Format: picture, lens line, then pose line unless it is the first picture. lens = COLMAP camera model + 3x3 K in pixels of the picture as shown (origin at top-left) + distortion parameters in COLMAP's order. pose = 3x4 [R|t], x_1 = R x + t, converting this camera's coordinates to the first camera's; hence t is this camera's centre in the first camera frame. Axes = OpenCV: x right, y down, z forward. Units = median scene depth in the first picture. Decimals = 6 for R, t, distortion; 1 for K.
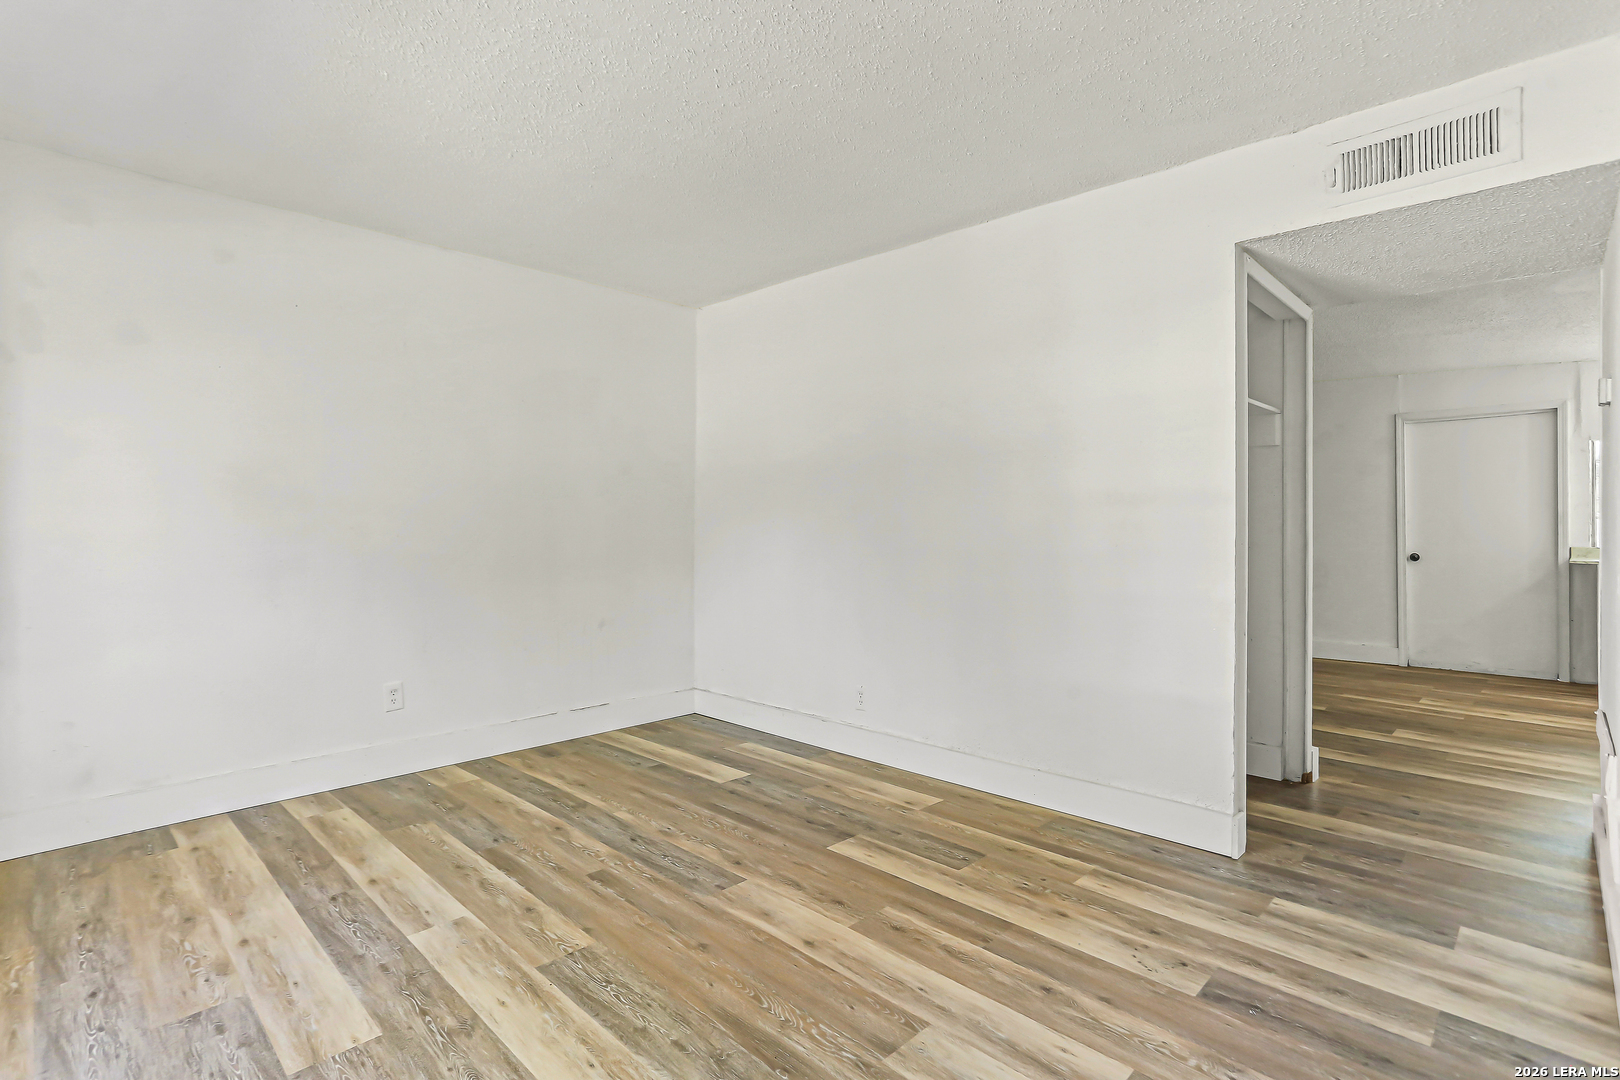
lens RADIAL K [[792.4, 0, 818.6], [0, 792.4, 530.1], [0, 0, 1]] dist [-0.049892, 0.034489]
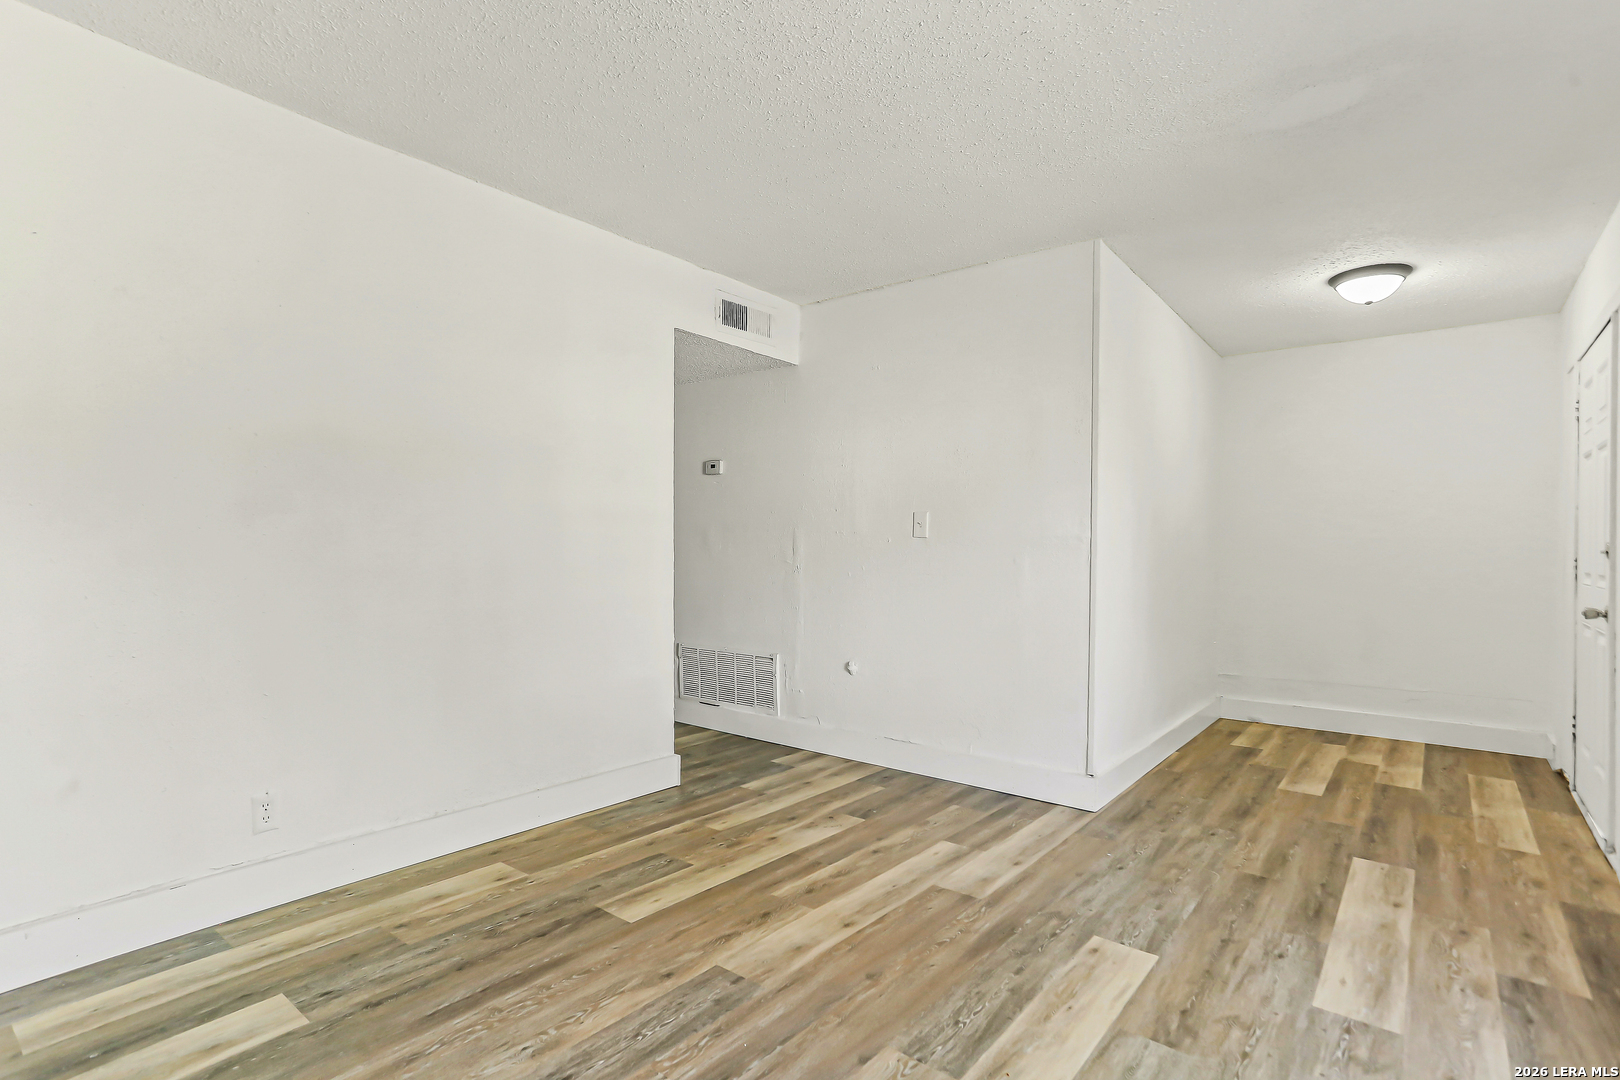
lens RADIAL K [[801.7, 0, 802.2], [0, 801.7, 544.8], [0, 0, 1]] dist [-0.044323, 0.030696]
pose [[-0.097744, -0.002840, 0.995208, -1.034393], [-0.007389, 0.999970, 0.002128, -0.002161], [-0.995184, -0.007146, -0.097762, 1.102186]]
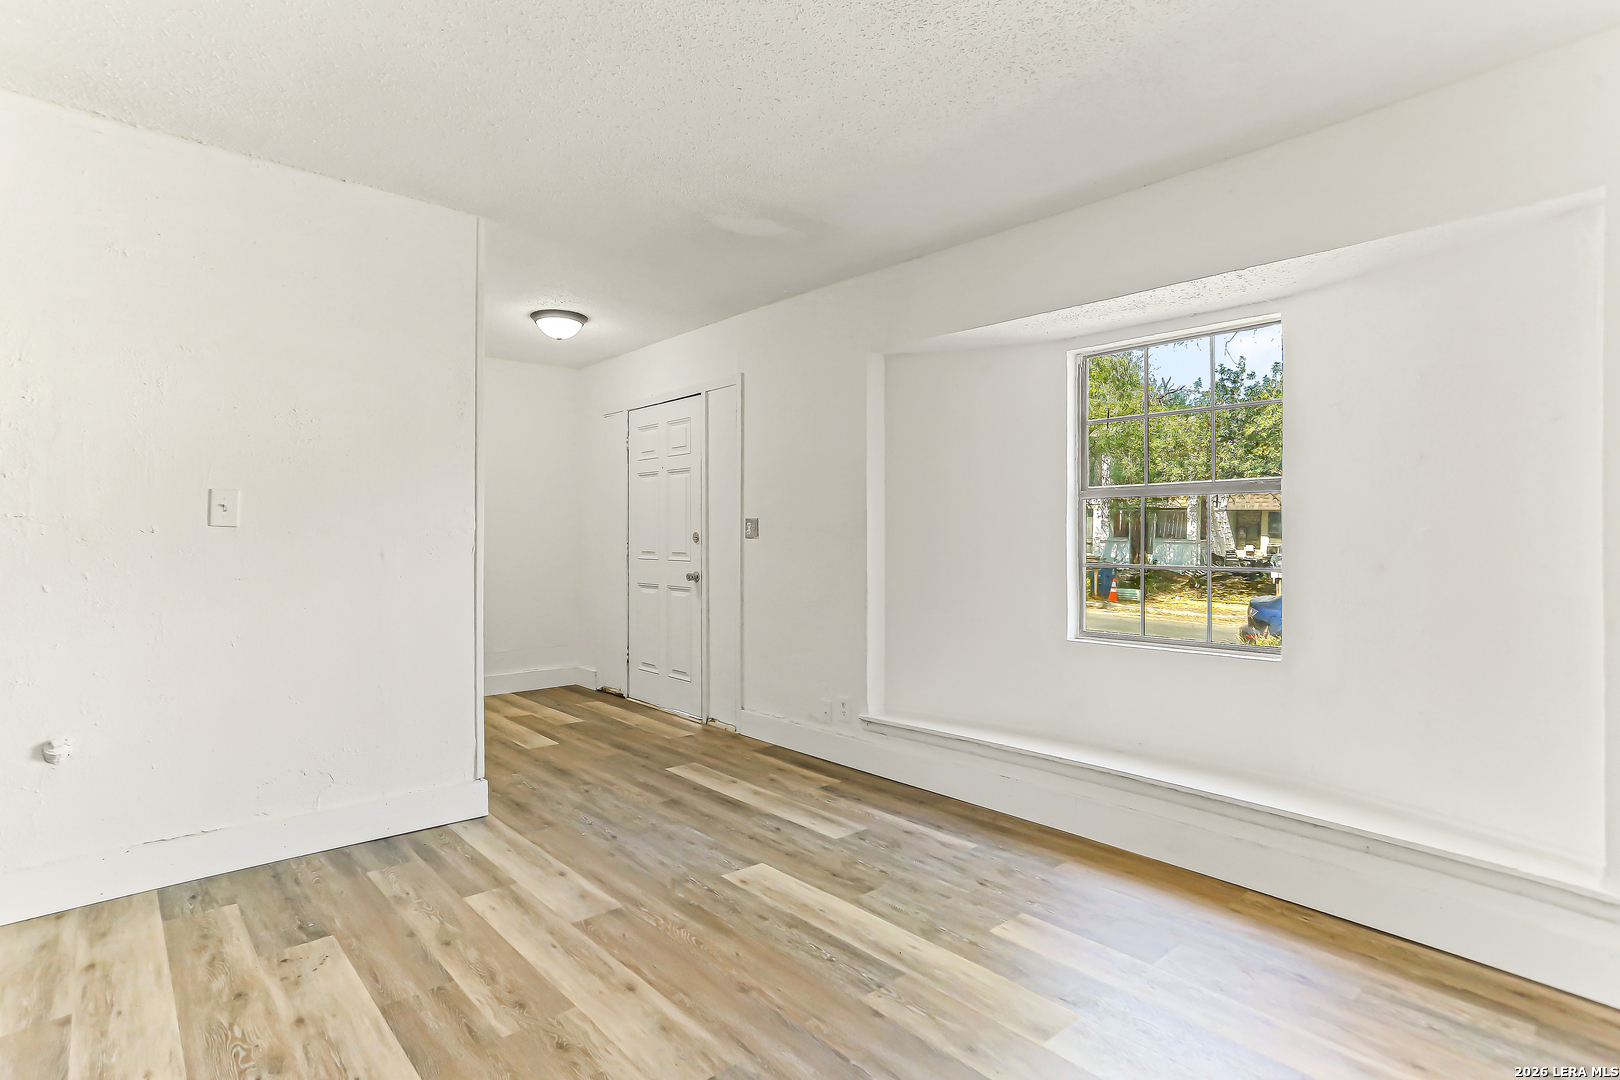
lens RADIAL K [[792.4, 0, 818.6], [0, 792.4, 530.1], [0, 0, 1]] dist [-0.049892, 0.034489]
pose [[-0.997987, -0.007366, 0.062995, -0.271772], [-0.007798, 0.999948, -0.006610, -0.012218], [-0.062943, -0.007088, -0.997992, 1.798120]]
